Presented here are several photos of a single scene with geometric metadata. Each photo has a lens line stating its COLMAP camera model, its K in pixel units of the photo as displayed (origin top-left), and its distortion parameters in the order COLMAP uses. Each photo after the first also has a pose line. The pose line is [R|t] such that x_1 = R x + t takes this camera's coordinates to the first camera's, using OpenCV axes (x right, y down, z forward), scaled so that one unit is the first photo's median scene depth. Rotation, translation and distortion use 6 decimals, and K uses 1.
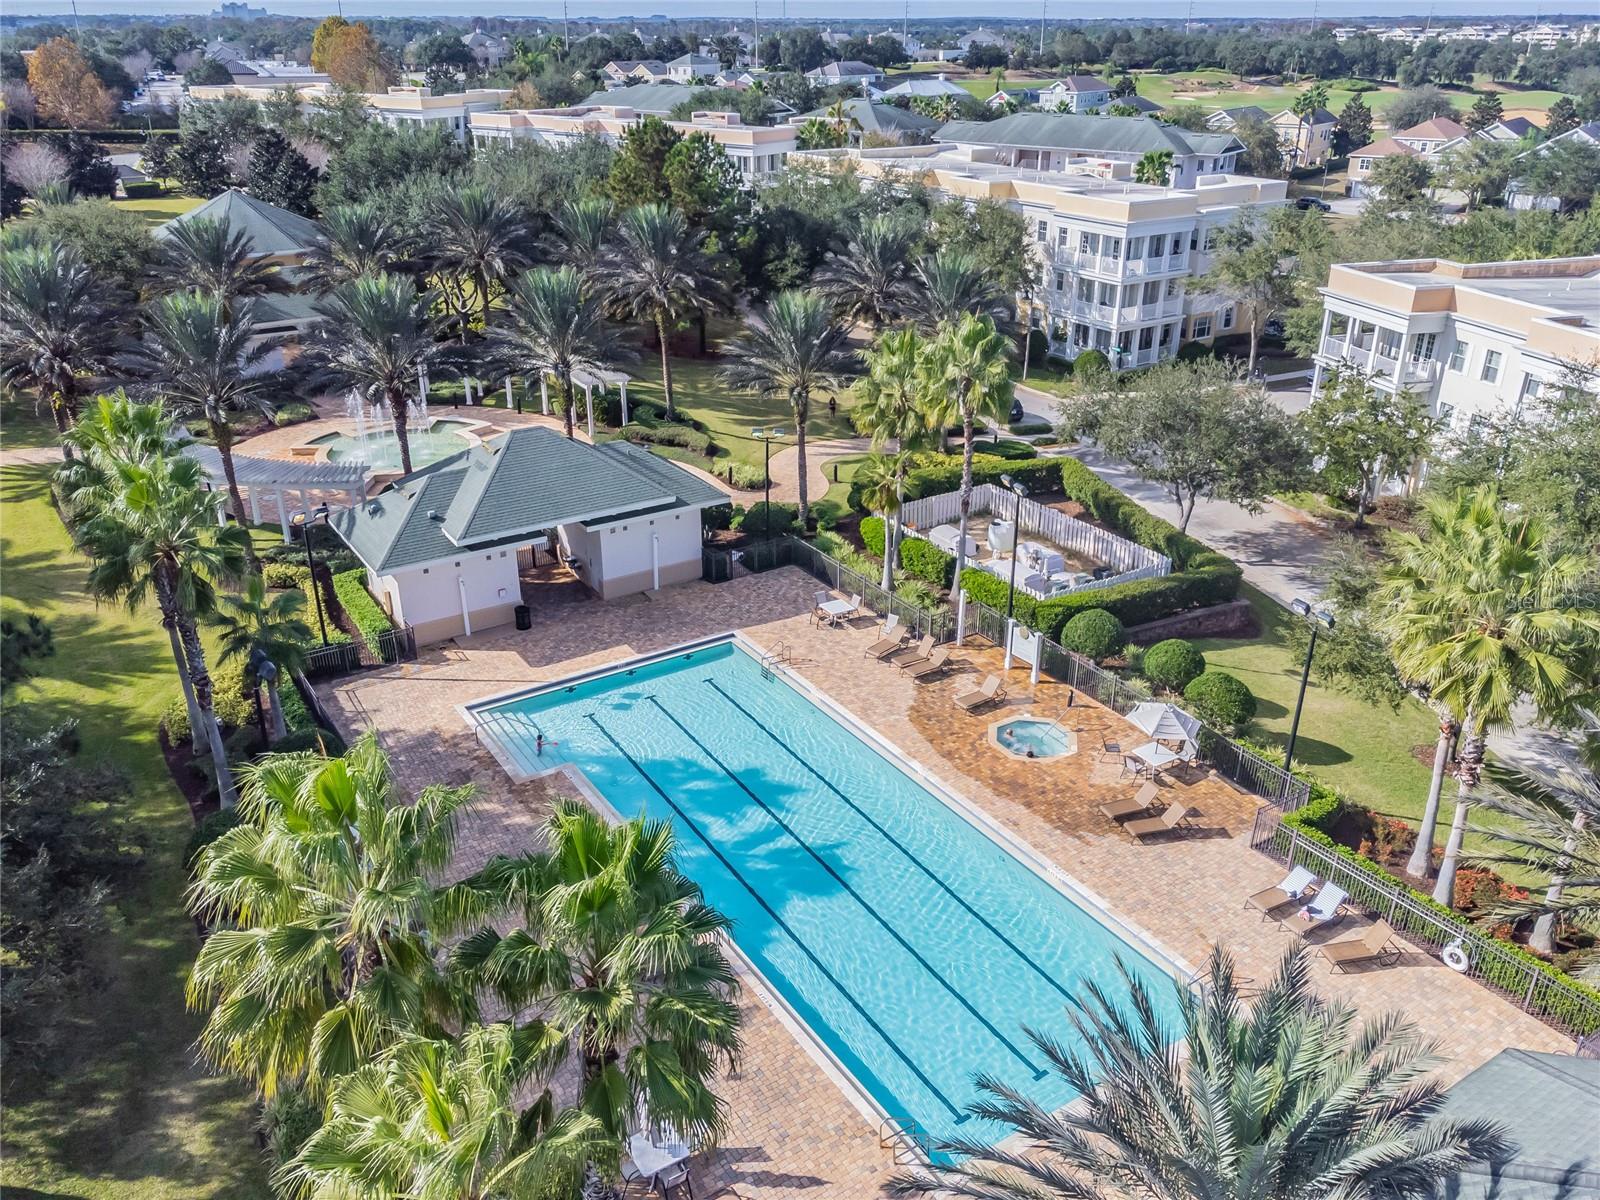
lens RADIAL K [[1243.2, 0, 802.2], [0, 1243.2, 598.9], [0, 0, 1]] dist [-0.010458, 0.032761]
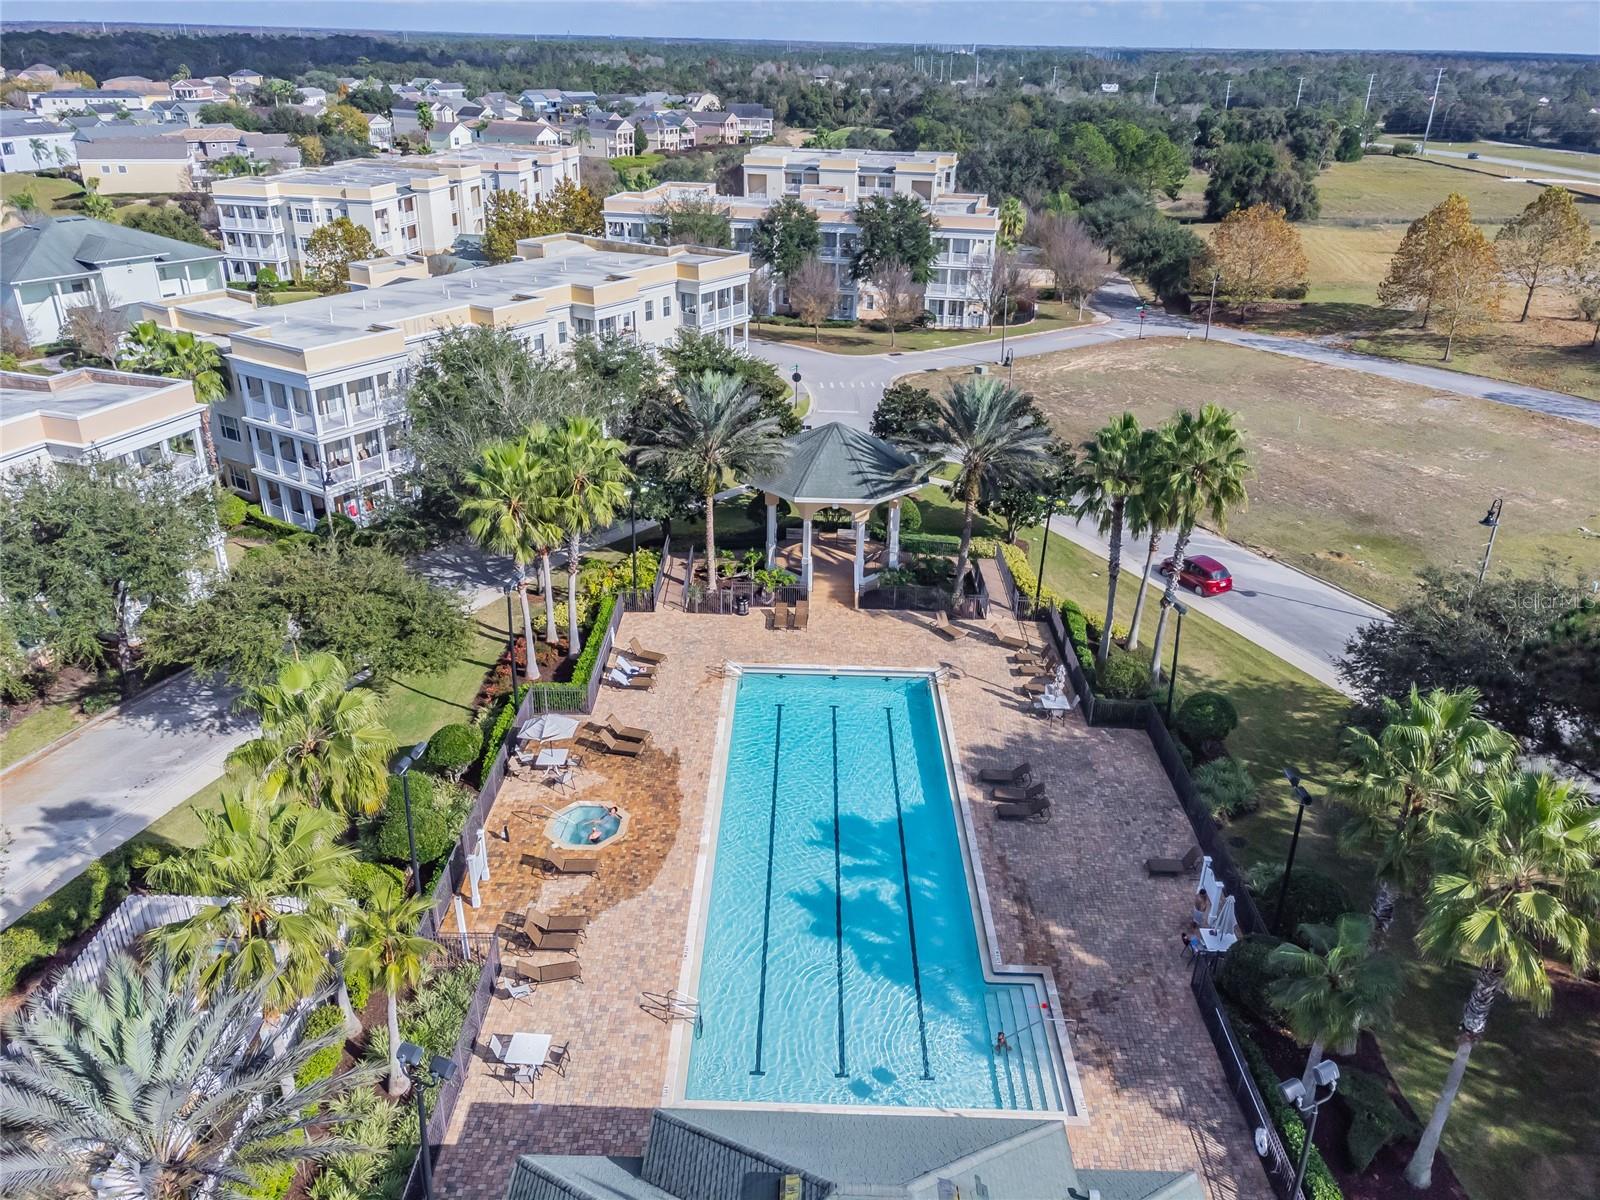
lens RADIAL K [[1186.1, 0, 812.2], [0, 1186.1, 601.9], [0, 0, 1]] dist [0.005930, 0.009881]
pose [[-0.837630, -0.248092, 0.486648, -0.368343], [0.213651, 0.671133, 0.709883, -0.608637], [-0.502722, 0.698592, -0.509156, 1.104116]]
